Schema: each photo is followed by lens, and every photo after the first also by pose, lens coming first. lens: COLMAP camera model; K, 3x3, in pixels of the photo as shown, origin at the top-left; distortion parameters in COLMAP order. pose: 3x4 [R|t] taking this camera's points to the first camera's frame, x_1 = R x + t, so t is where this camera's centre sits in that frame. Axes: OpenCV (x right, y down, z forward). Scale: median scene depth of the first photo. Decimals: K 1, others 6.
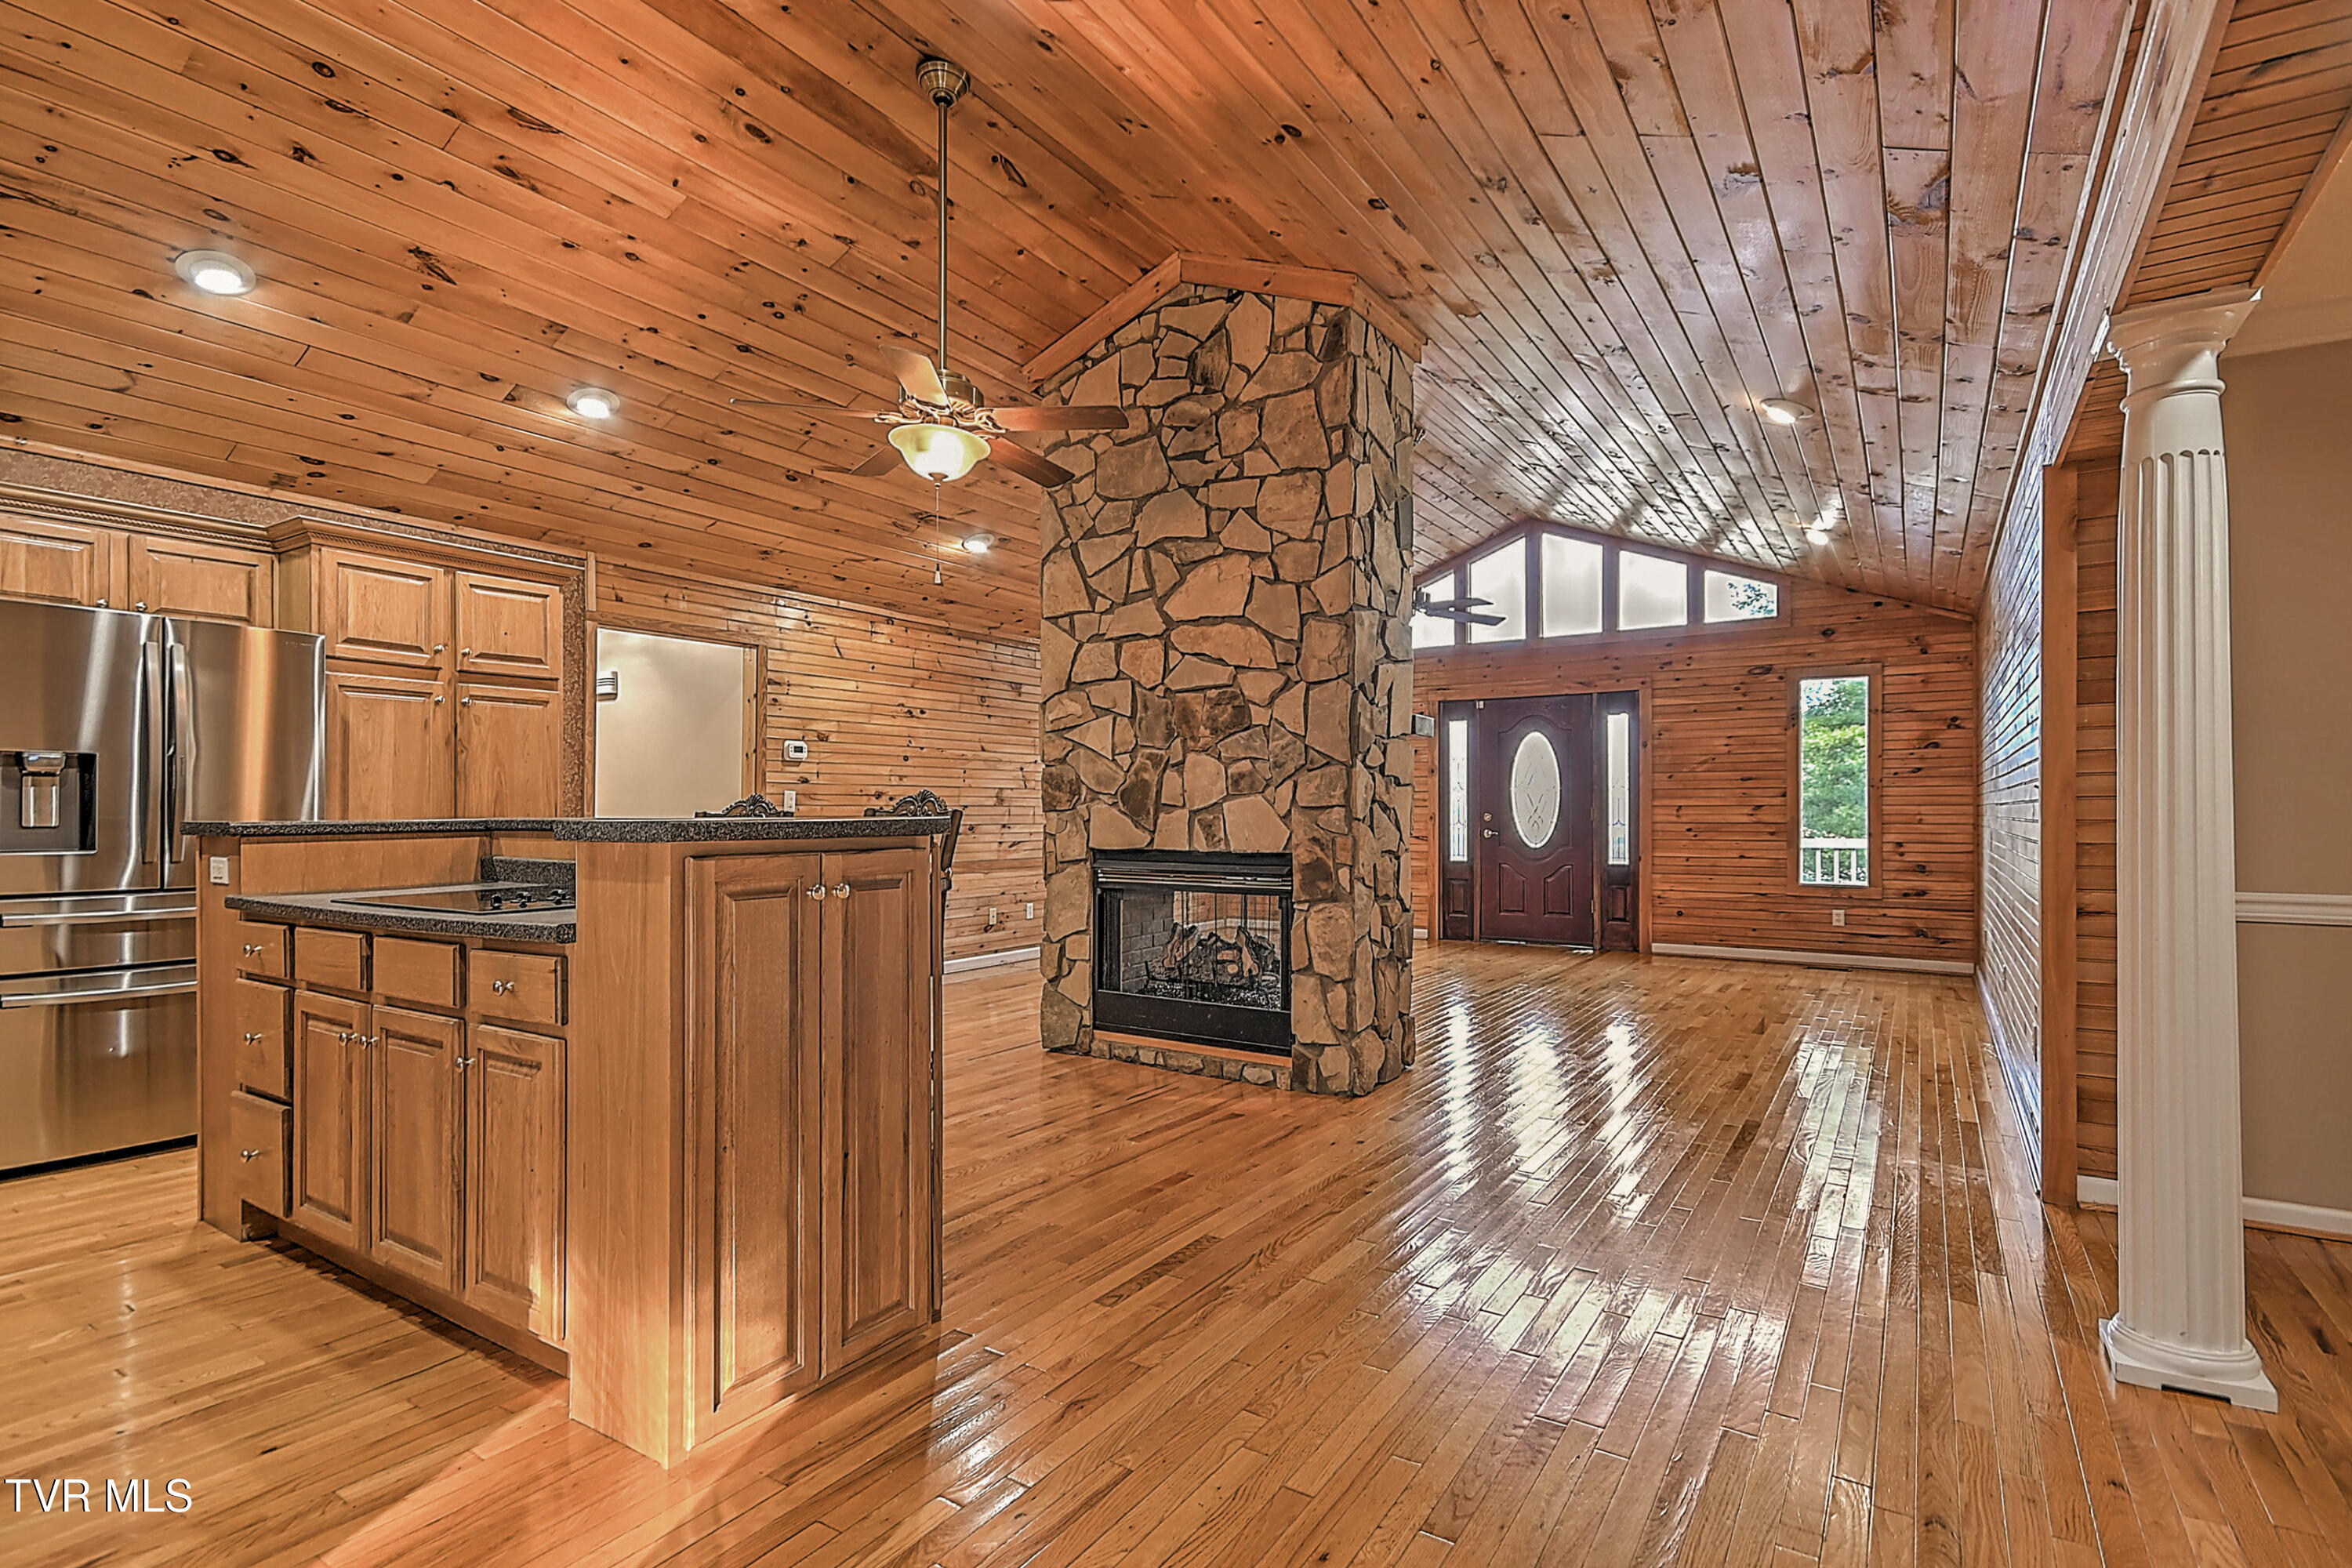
lens RADIAL K [[1110.6, 0, 1194.3], [0, 1110.6, 799.8], [0, 0, 1]] dist [0.024824, -0.004055]
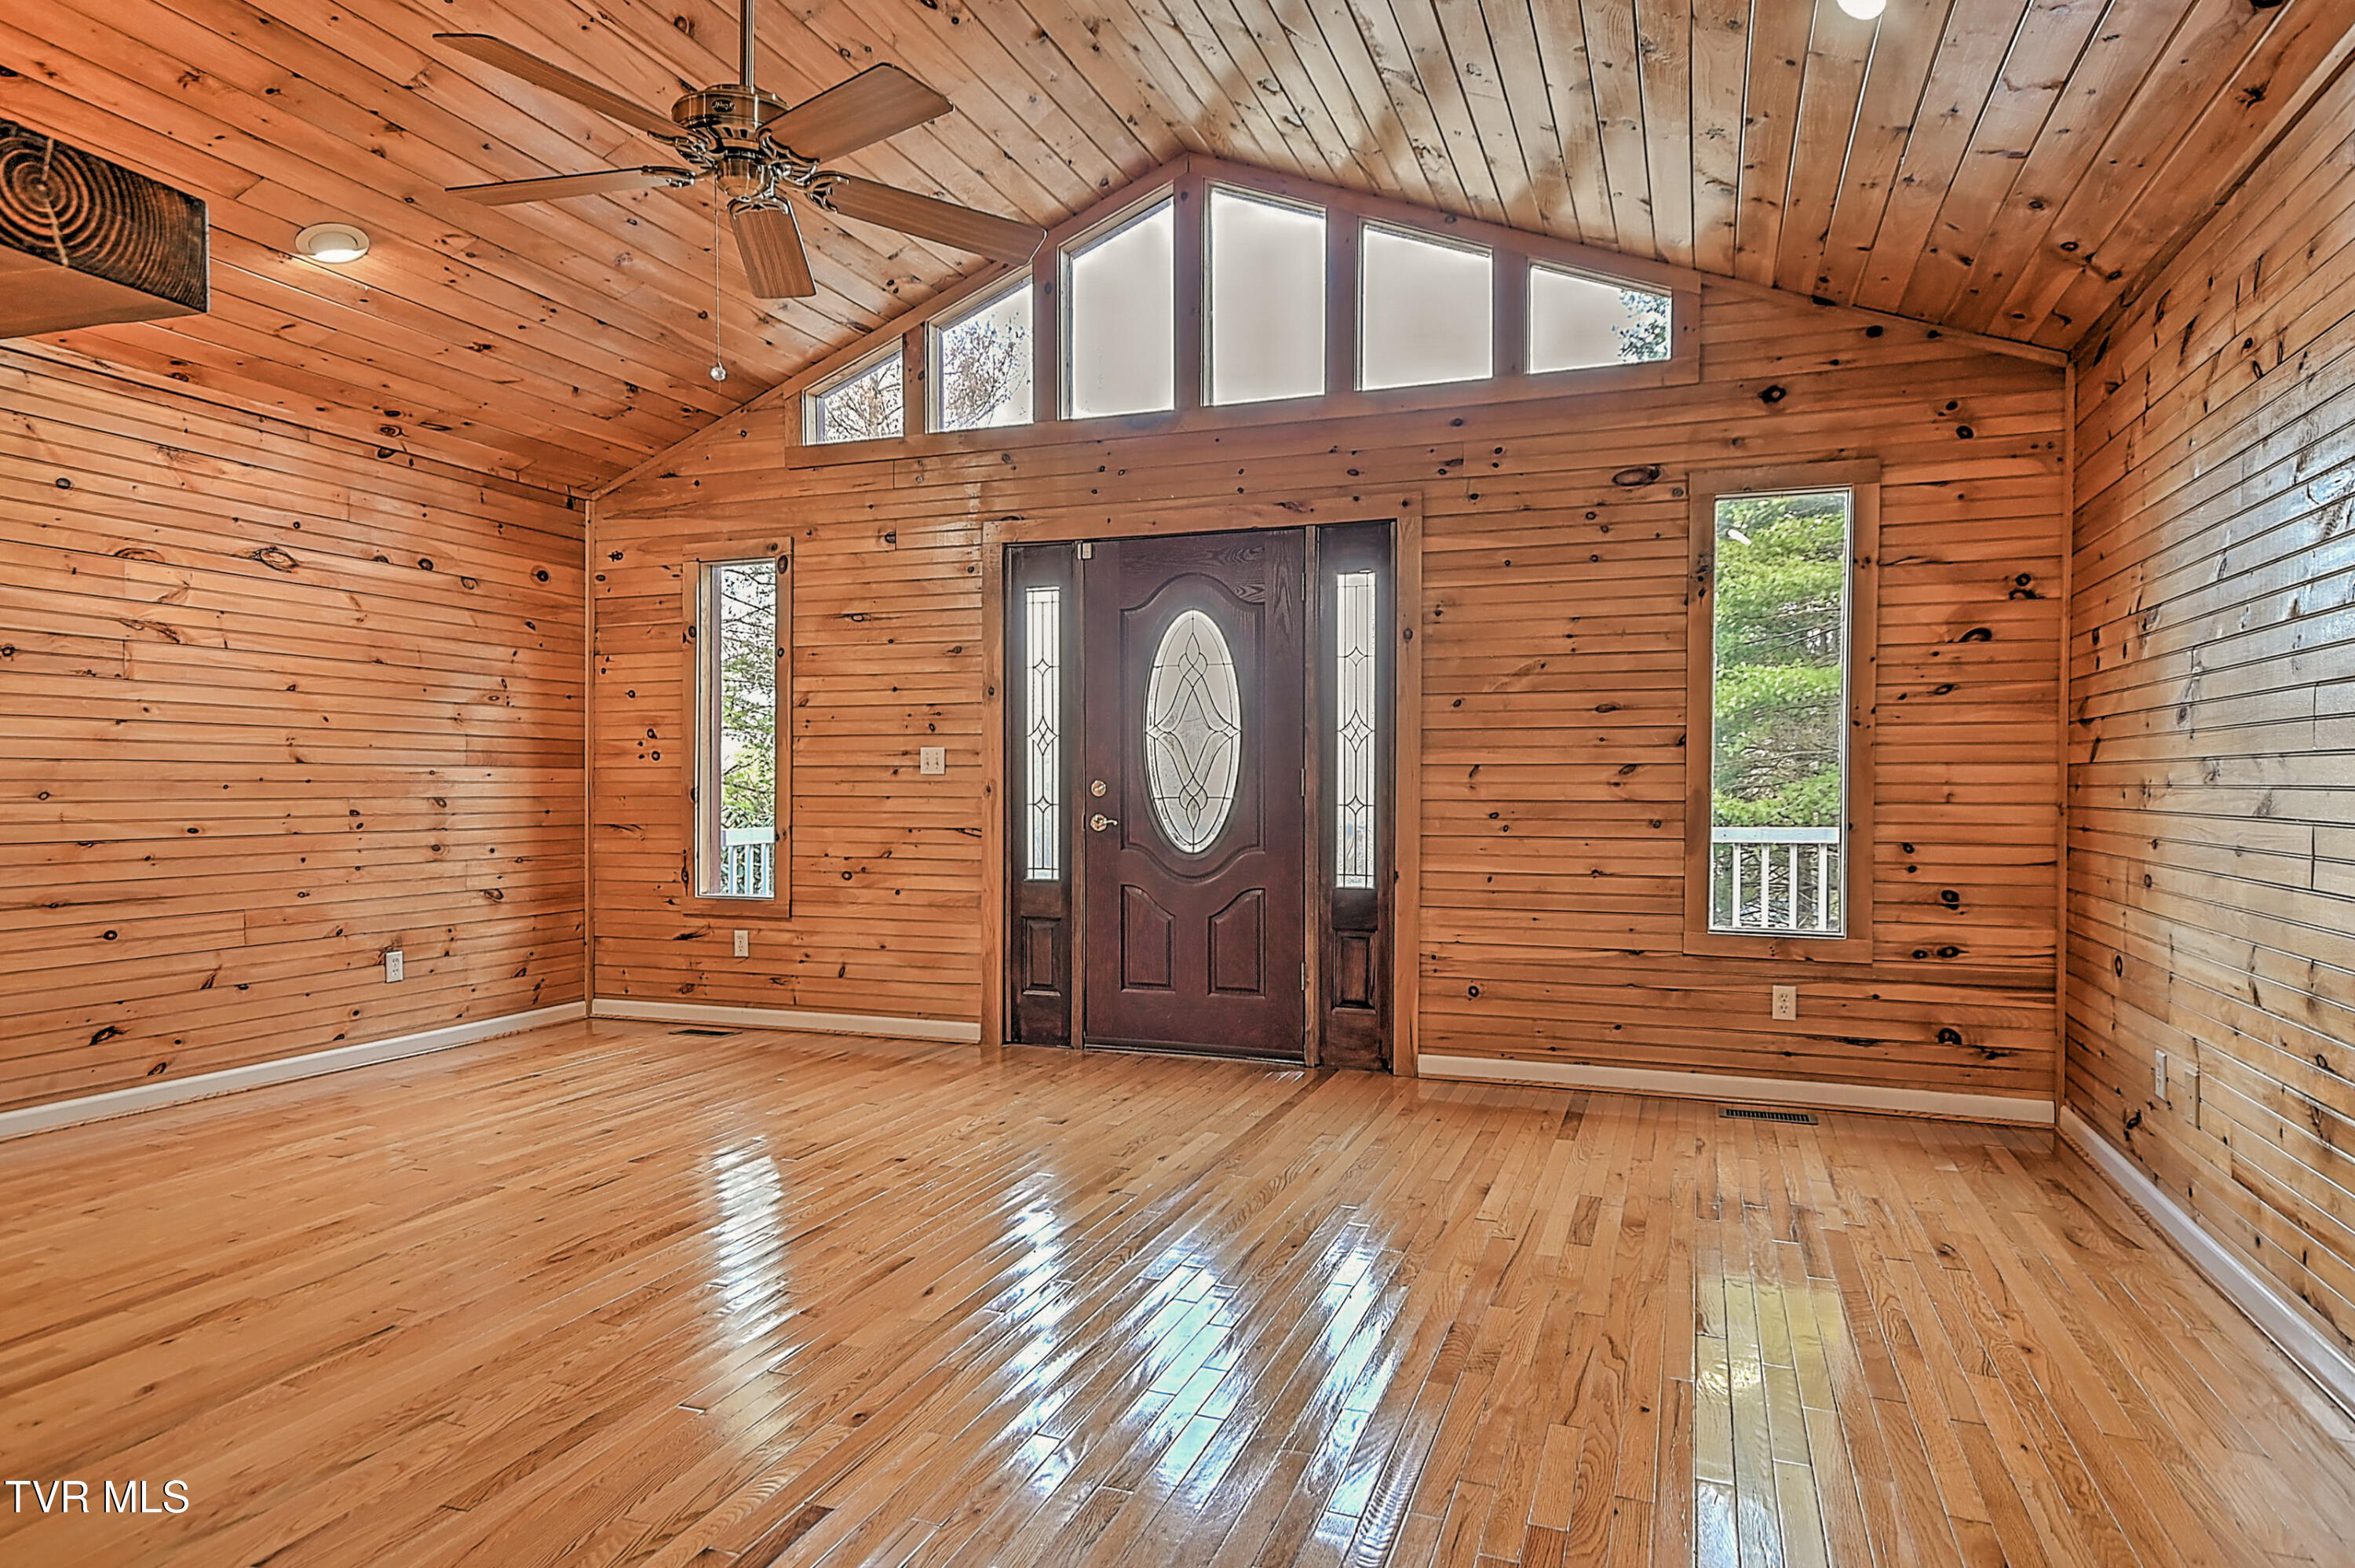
lens RADIAL K [[1323.5, 0, 1219.6], [0, 1323.5, 801.6], [0, 0, 1]] dist [0.014908, 0.000958]
pose [[0.974385, -0.000512, 0.224884, 0.208093], [-0.005329, 0.999664, 0.025366, 0.007558], [-0.224821, -0.025914, 0.974055, 0.488435]]
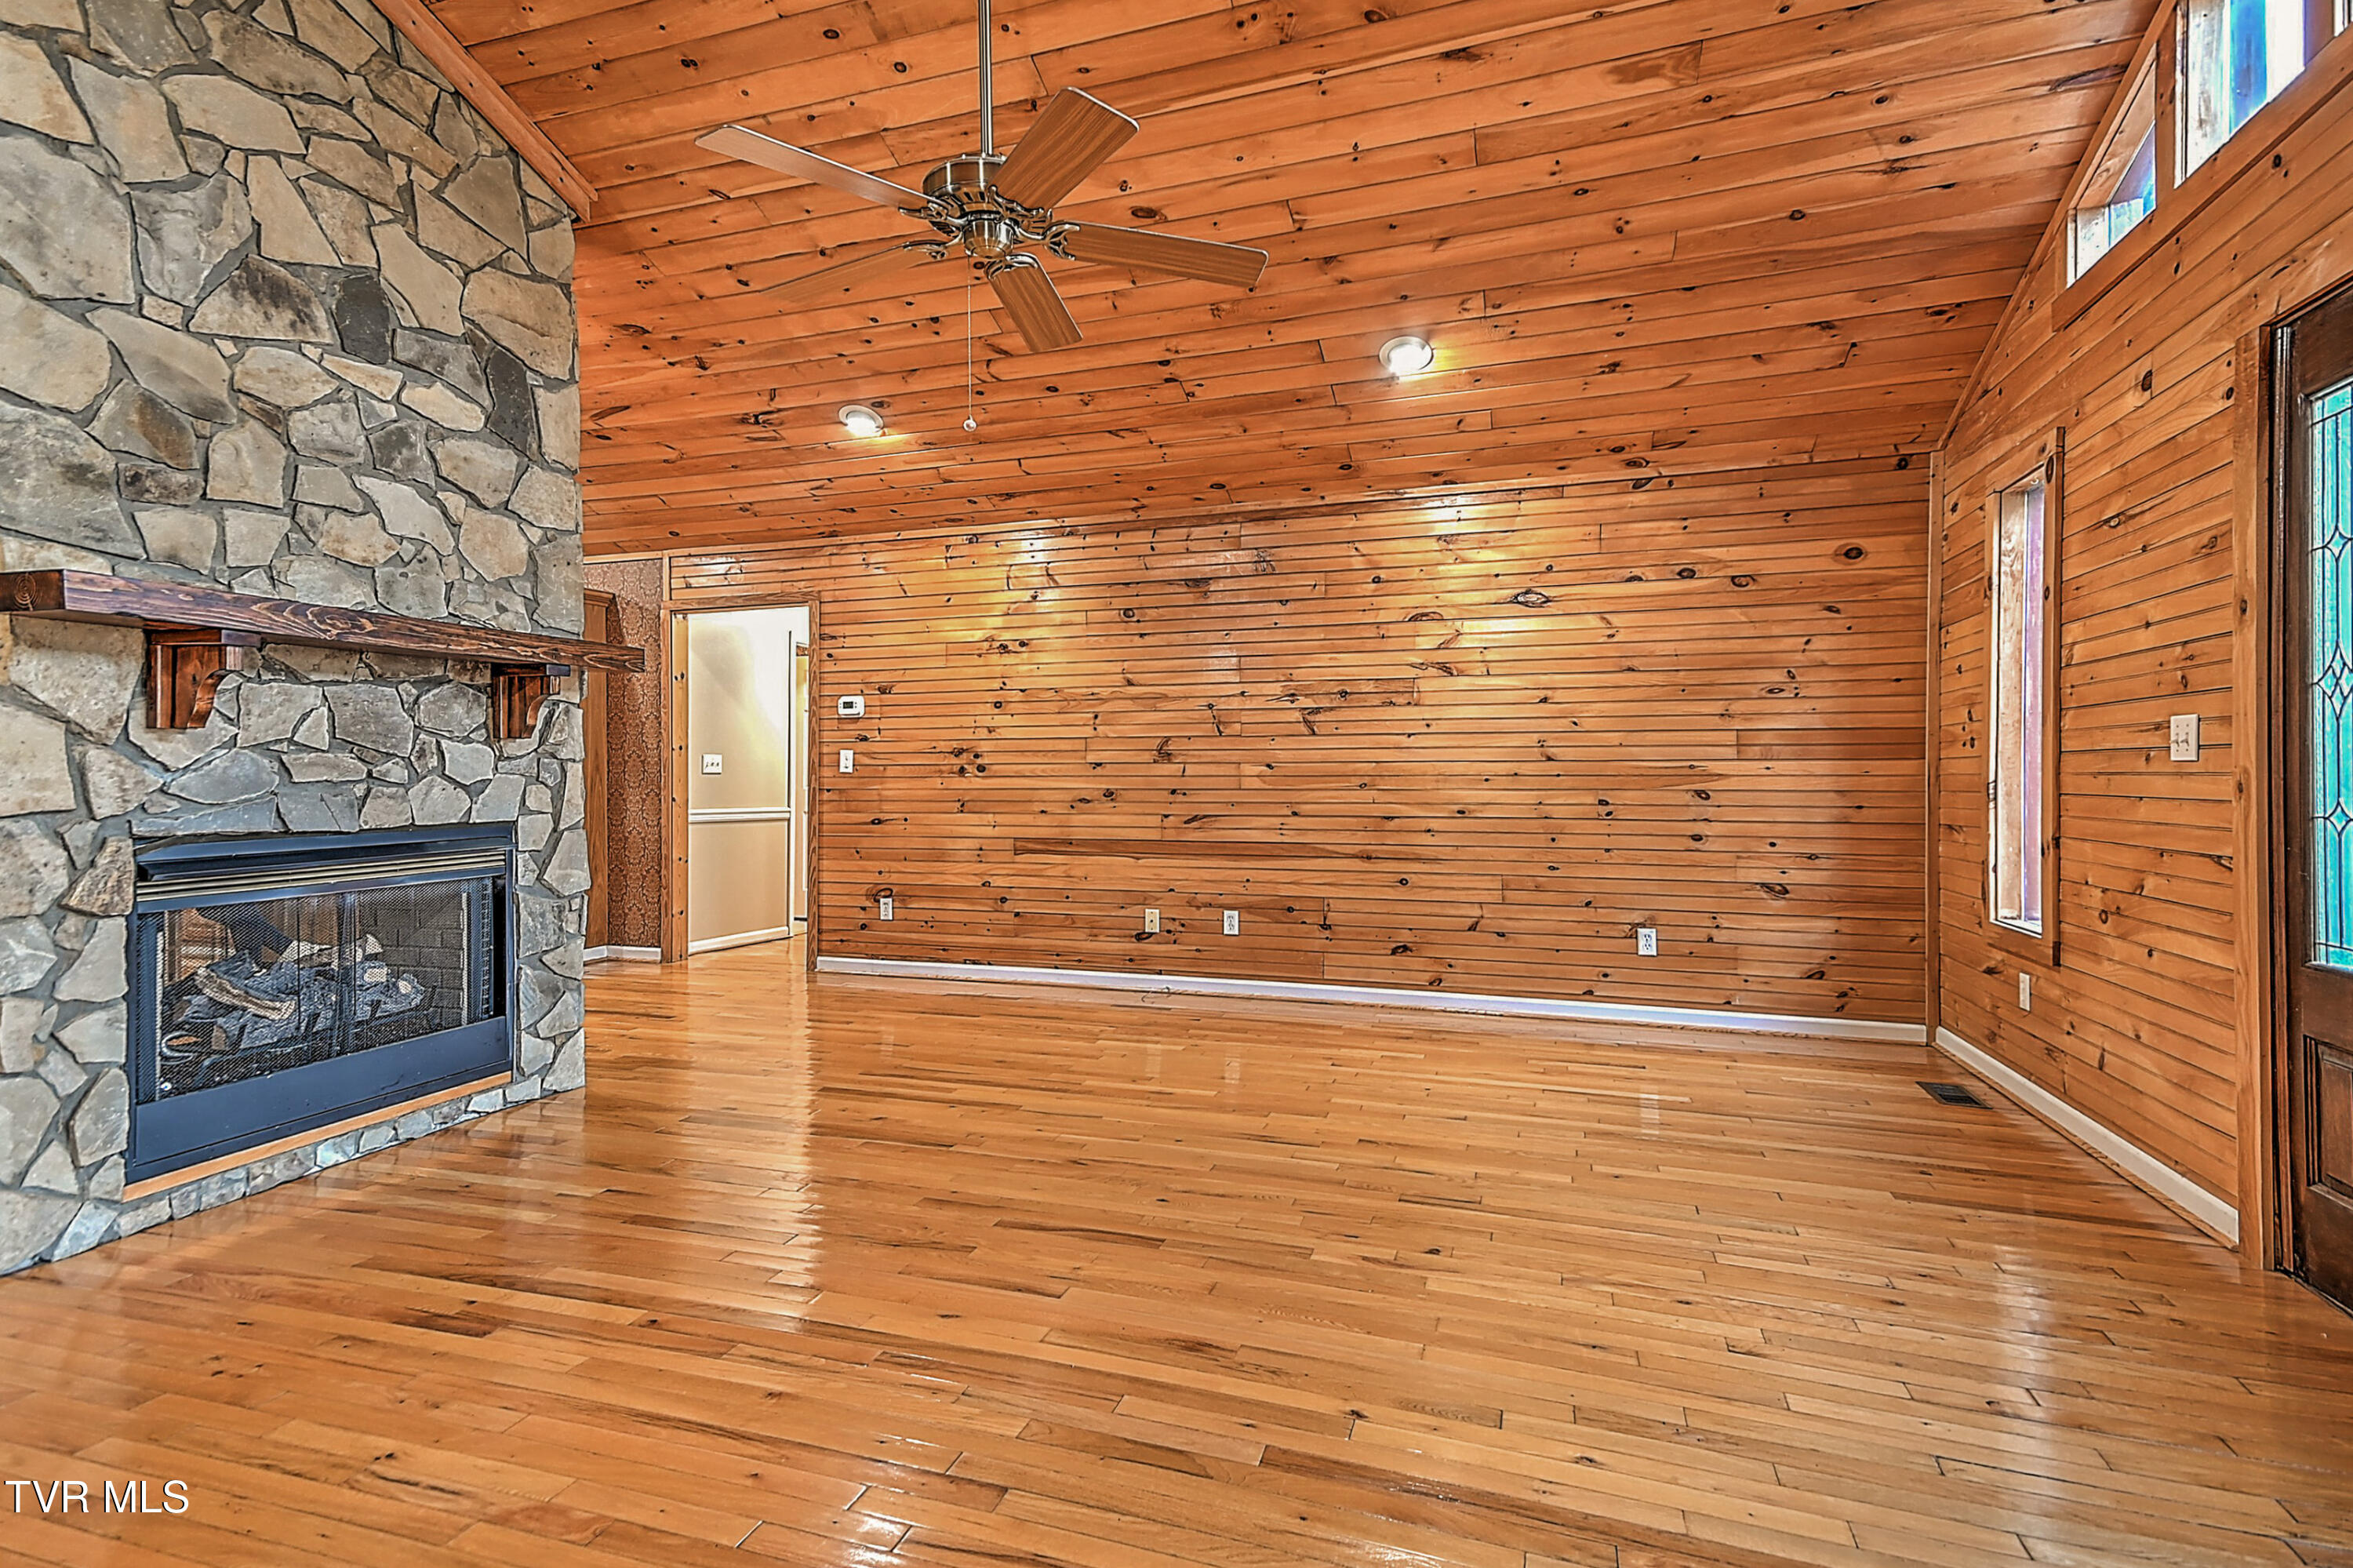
lens RADIAL K [[1111.1, 0, 1185.6], [0, 1111.1, 769.3], [0, 0, 1]] dist [0.024824, -0.004055]
pose [[0.247352, -0.004872, -0.968913, 0.469969], [0.014156, 0.999899, -0.001414, 0.010259], [0.968822, -0.013366, 0.247396, 0.799364]]
